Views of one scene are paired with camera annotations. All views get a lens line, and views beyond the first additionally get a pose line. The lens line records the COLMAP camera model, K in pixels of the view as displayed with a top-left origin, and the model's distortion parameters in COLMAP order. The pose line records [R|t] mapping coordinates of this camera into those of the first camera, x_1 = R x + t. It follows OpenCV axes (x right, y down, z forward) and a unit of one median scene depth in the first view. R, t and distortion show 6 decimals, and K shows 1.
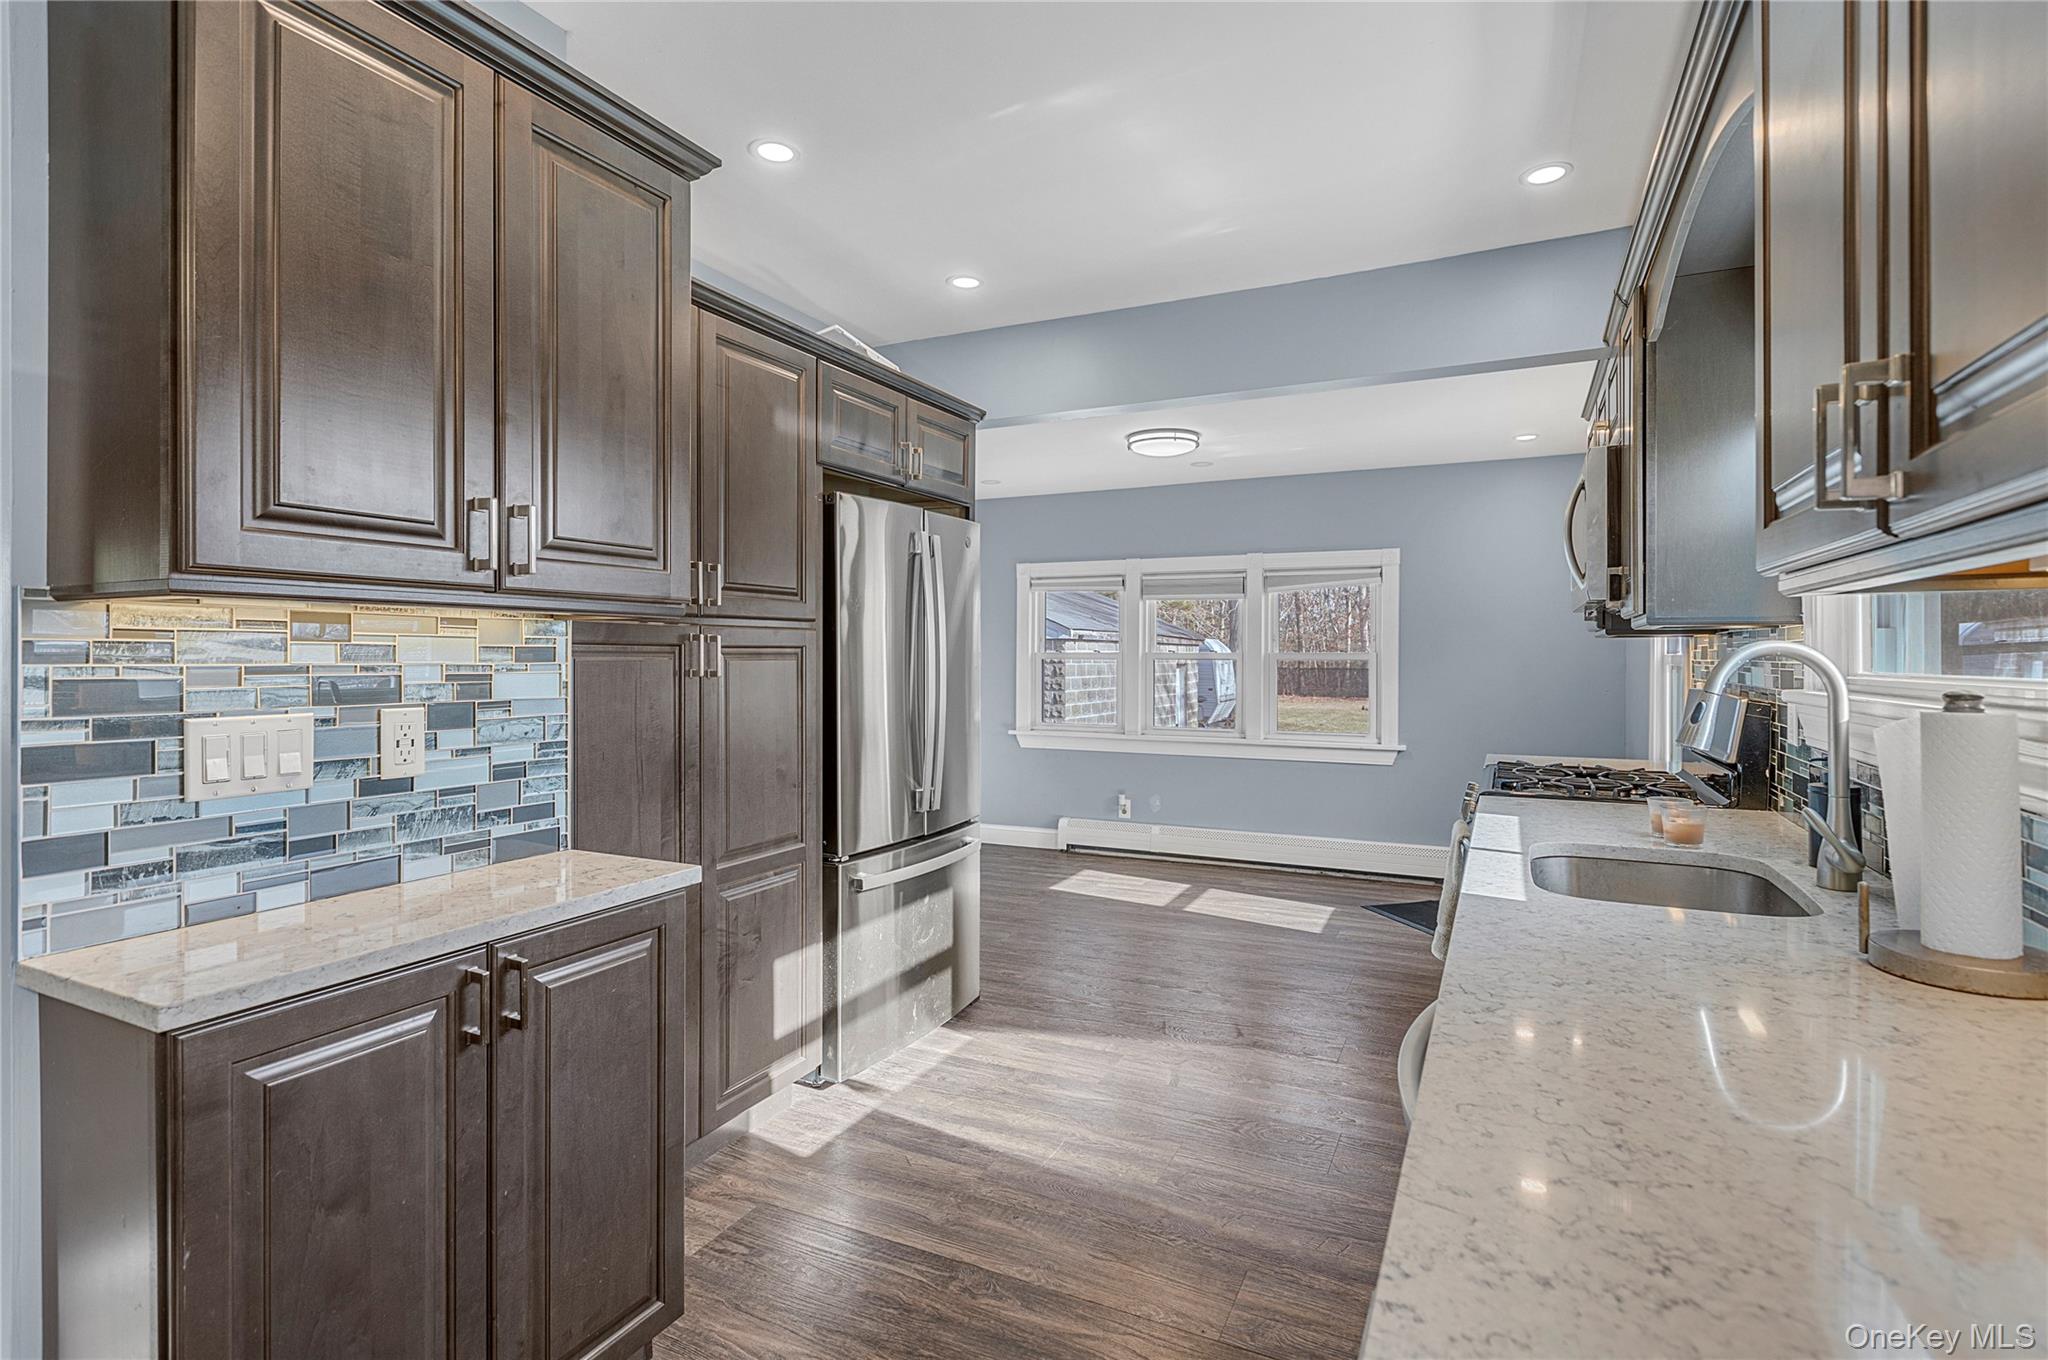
lens RADIAL K [[981.2, 0, 1022.5], [0, 981.2, 663.0], [0, 0, 1]] dist [0.002954, 0.000092]
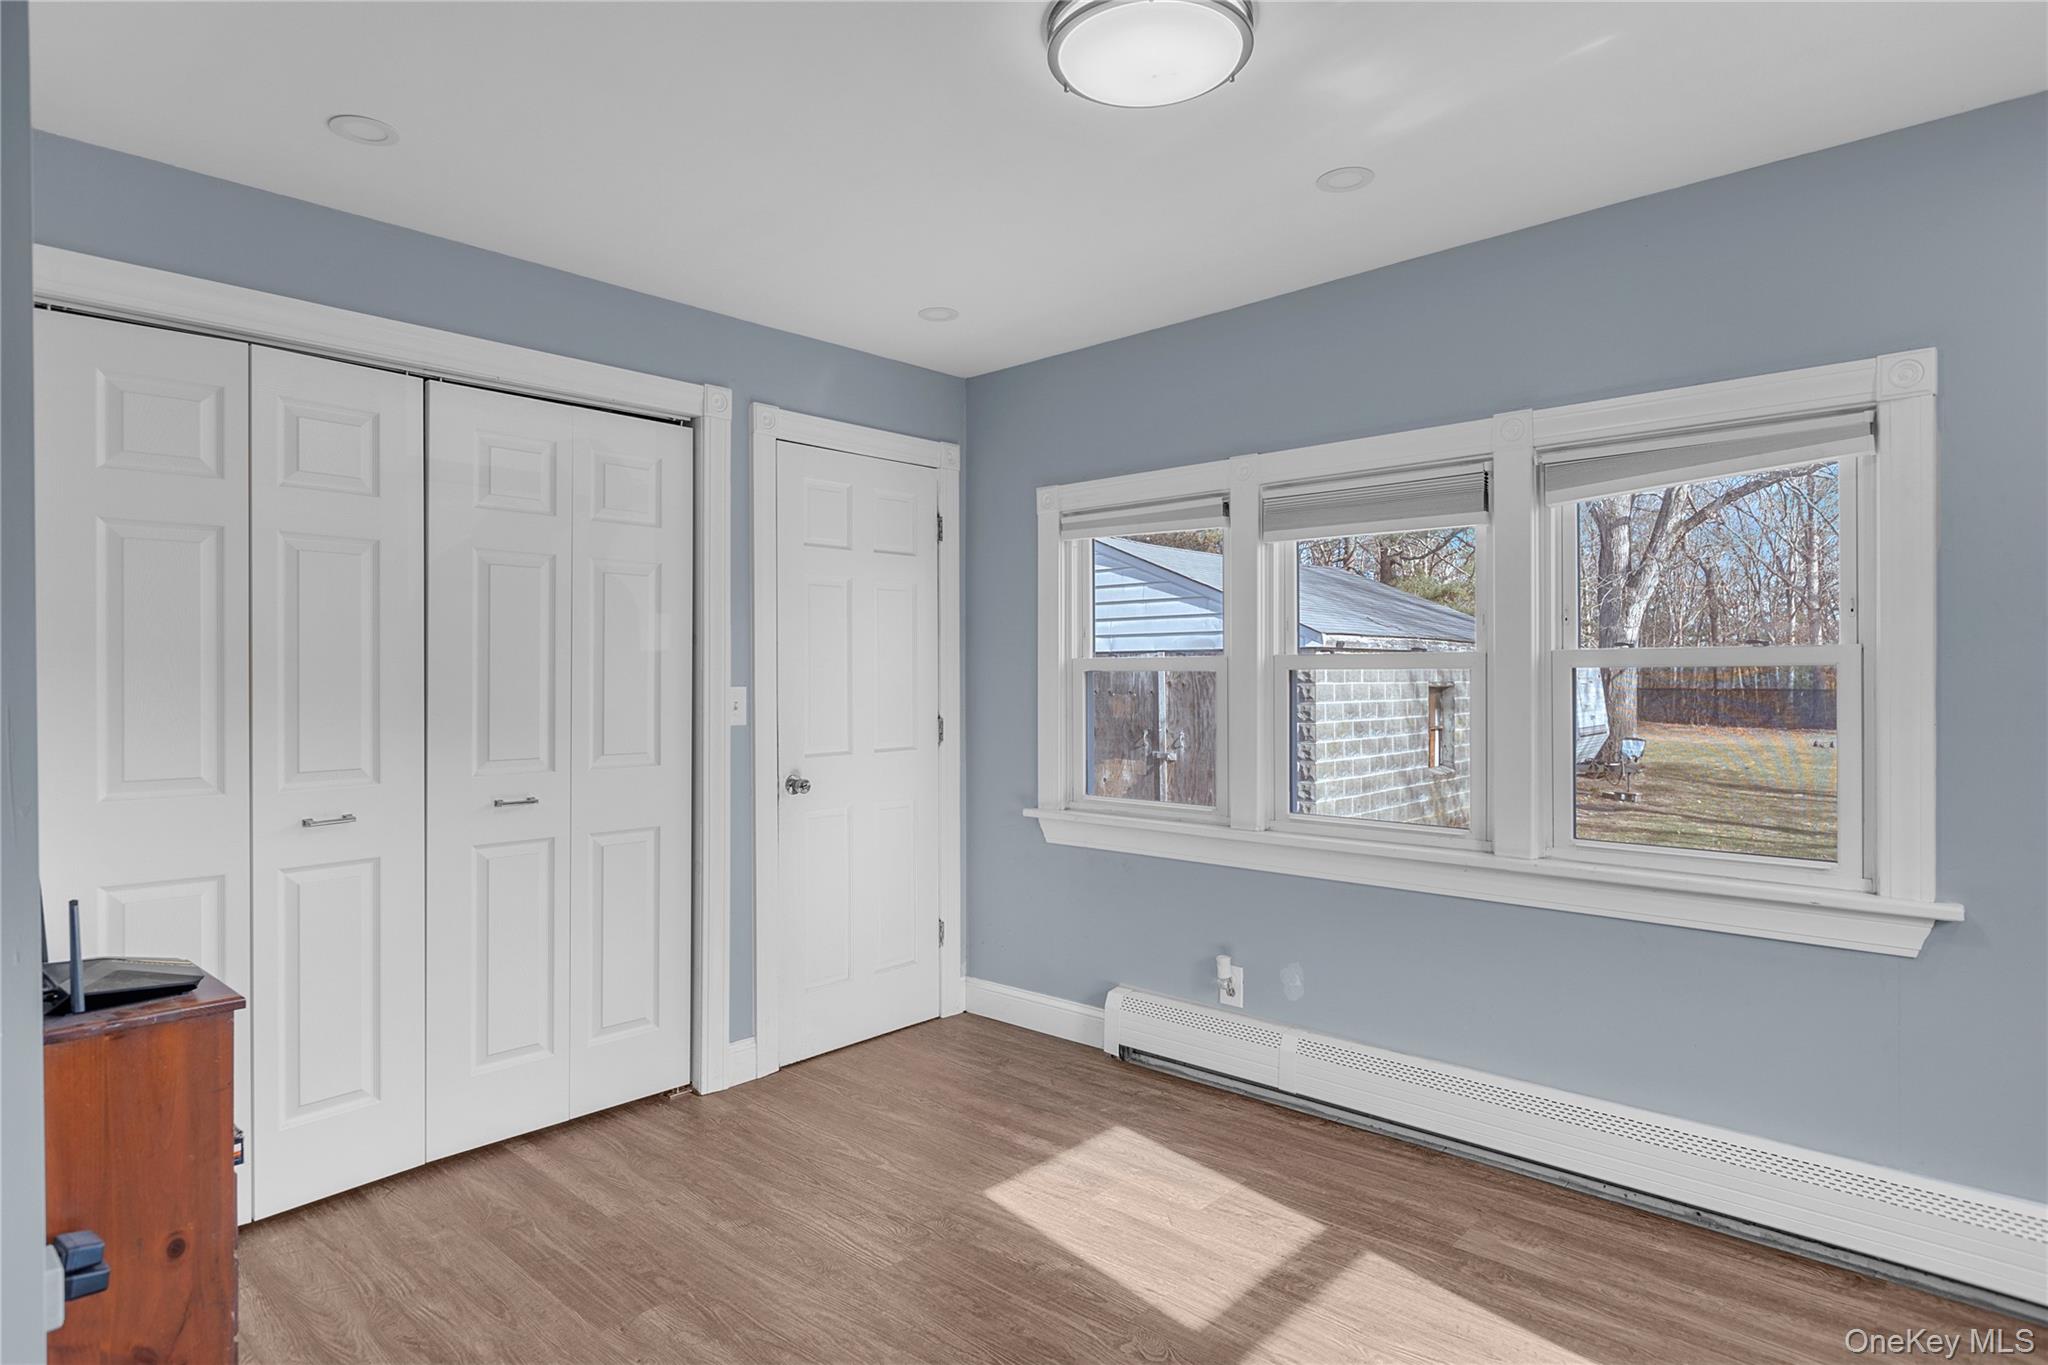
lens RADIAL K [[1066.4, 0, 1029.6], [0, 1066.4, 678.4], [0, 0, 1]] dist [-0.010580, -0.000157]
pose [[0.954464, -0.005085, -0.298283, 0.164818], [0.003319, 0.999974, -0.006426, 0.003424], [0.298308, 0.005144, 0.954456, 0.479765]]
